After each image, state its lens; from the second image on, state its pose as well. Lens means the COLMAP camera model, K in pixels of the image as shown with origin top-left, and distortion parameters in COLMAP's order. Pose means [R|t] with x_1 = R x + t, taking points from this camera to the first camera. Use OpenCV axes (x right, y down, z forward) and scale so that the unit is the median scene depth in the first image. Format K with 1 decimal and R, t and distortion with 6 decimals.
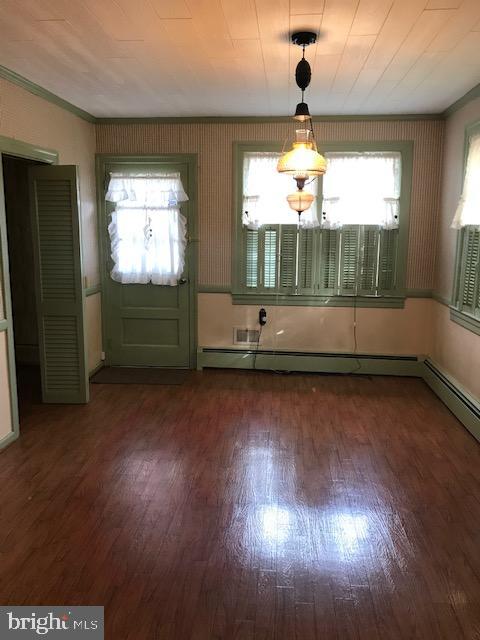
lens RADIAL K [[523.9, 0, 241.5], [0, 523.9, 322.5], [0, 0, 1]] dist [0.029385, -0.047875]
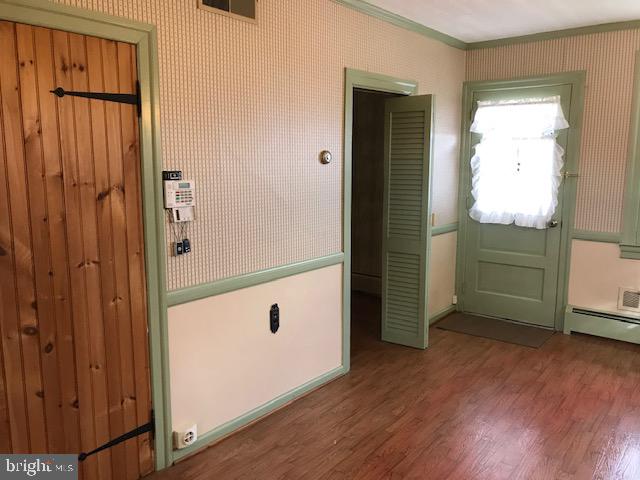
lens RADIAL K [[523.9, 0, 319.5], [0, 523.9, 239.2], [0, 0, 1]] dist [0.029385, -0.047875]
pose [[0.830893, 0.073693, -0.551531, 0.043203], [-0.095198, 0.995404, -0.010417, -0.011217], [0.548228, 0.061160, 0.834090, 0.102799]]
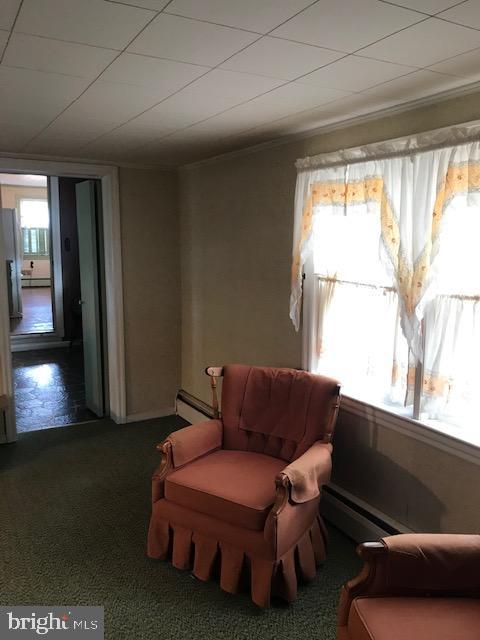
lens RADIAL K [[523.9, 0, 238.3], [0, 523.9, 320.1], [0, 0, 1]] dist [0.029385, -0.047875]
pose [[0.817208, -0.078940, 0.570911, -0.624234], [0.091283, 0.995800, 0.007025, 0.333978], [-0.569068, 0.046374, 0.820982, -1.639105]]
